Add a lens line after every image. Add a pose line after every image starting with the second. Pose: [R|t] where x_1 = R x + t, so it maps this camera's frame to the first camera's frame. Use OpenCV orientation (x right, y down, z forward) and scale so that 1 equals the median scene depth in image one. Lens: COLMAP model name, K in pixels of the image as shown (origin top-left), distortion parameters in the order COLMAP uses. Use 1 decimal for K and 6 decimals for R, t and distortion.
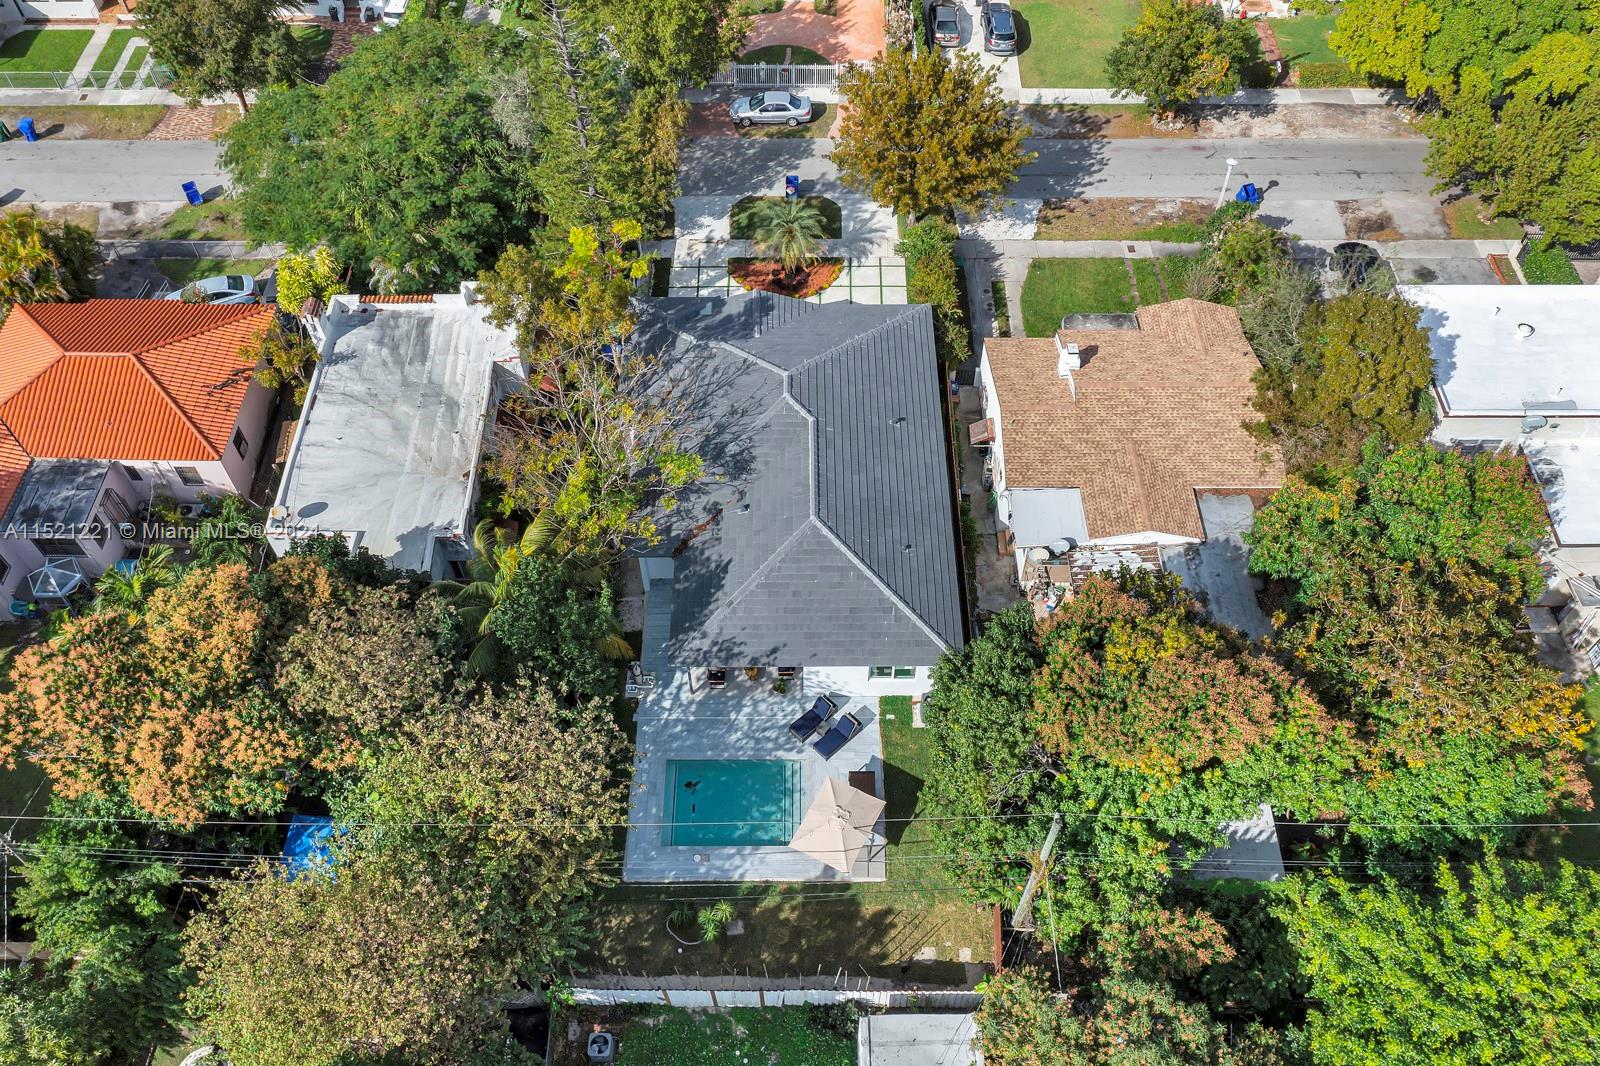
lens RADIAL K [[1271.0, 0, 800.0], [0, 1271.0, 533.0], [0, 0, 1]] dist [0.000040, -0.011363]
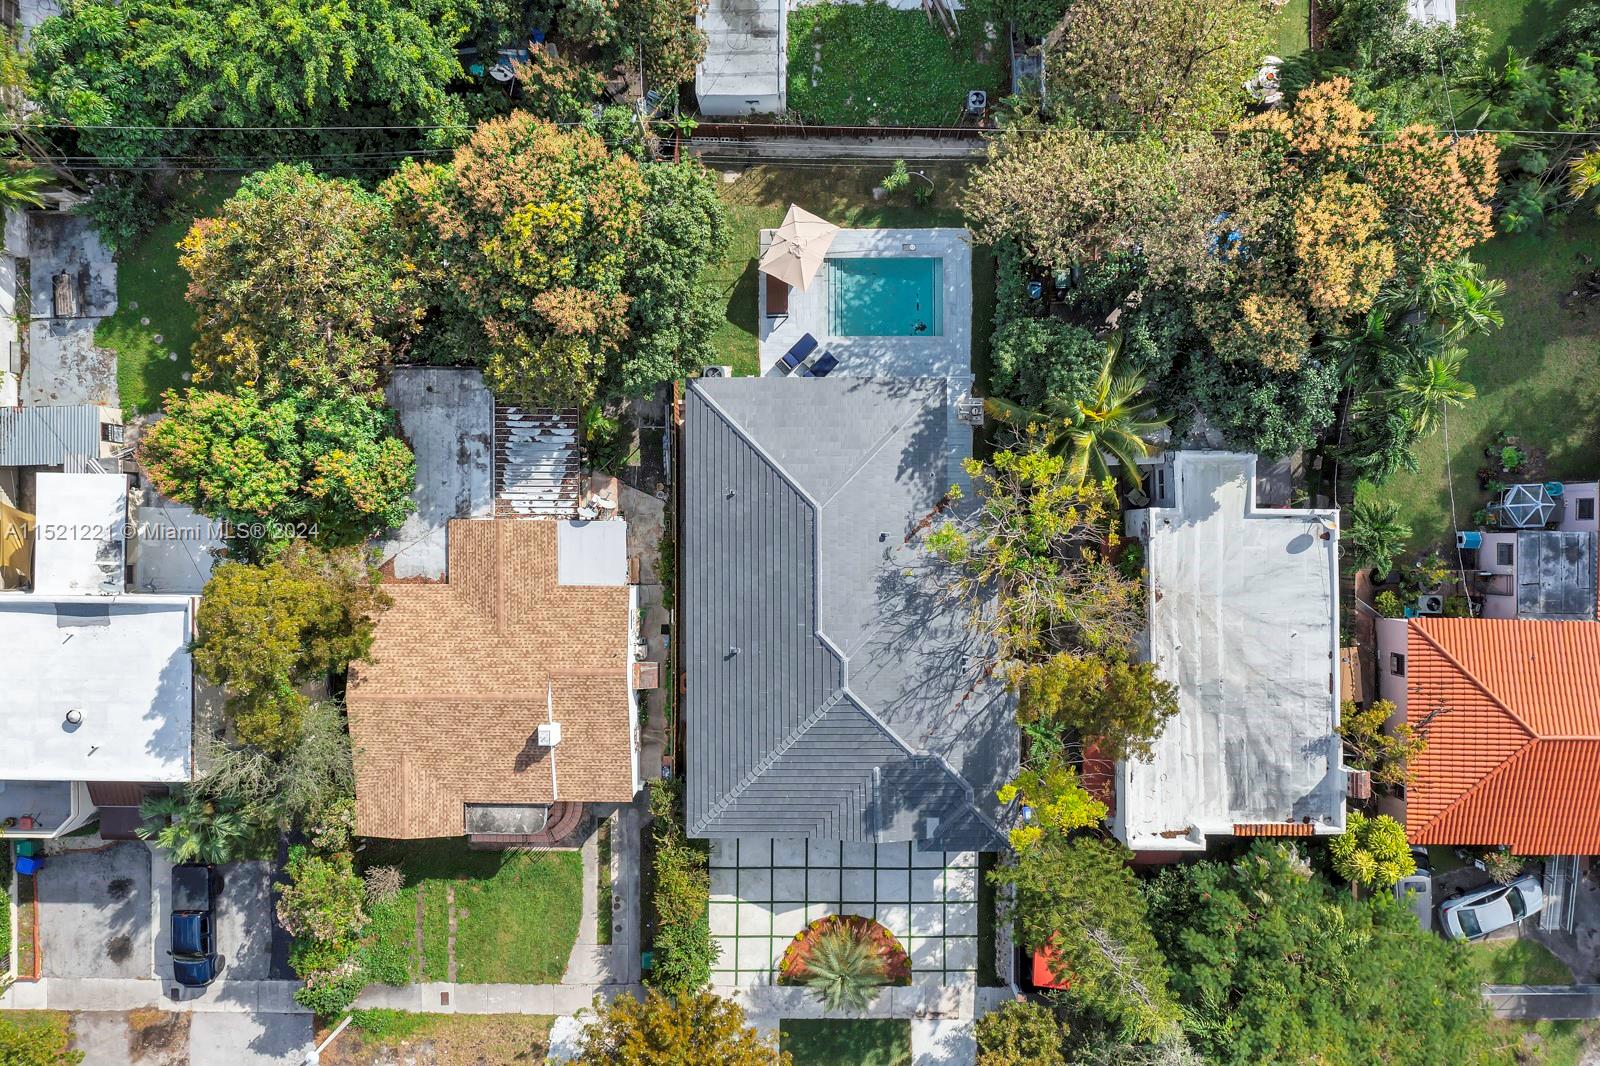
lens RADIAL K [[1271.0, 0, 800.0], [0, 1271.0, 533.0], [0, 0, 1]] dist [0.000040, -0.011363]
pose [[-0.999932, -0.000614, 0.011676, 0.011591], [0.007462, -0.802295, 0.596882, -0.568889], [0.009001, 0.596928, 0.802244, 0.141539]]
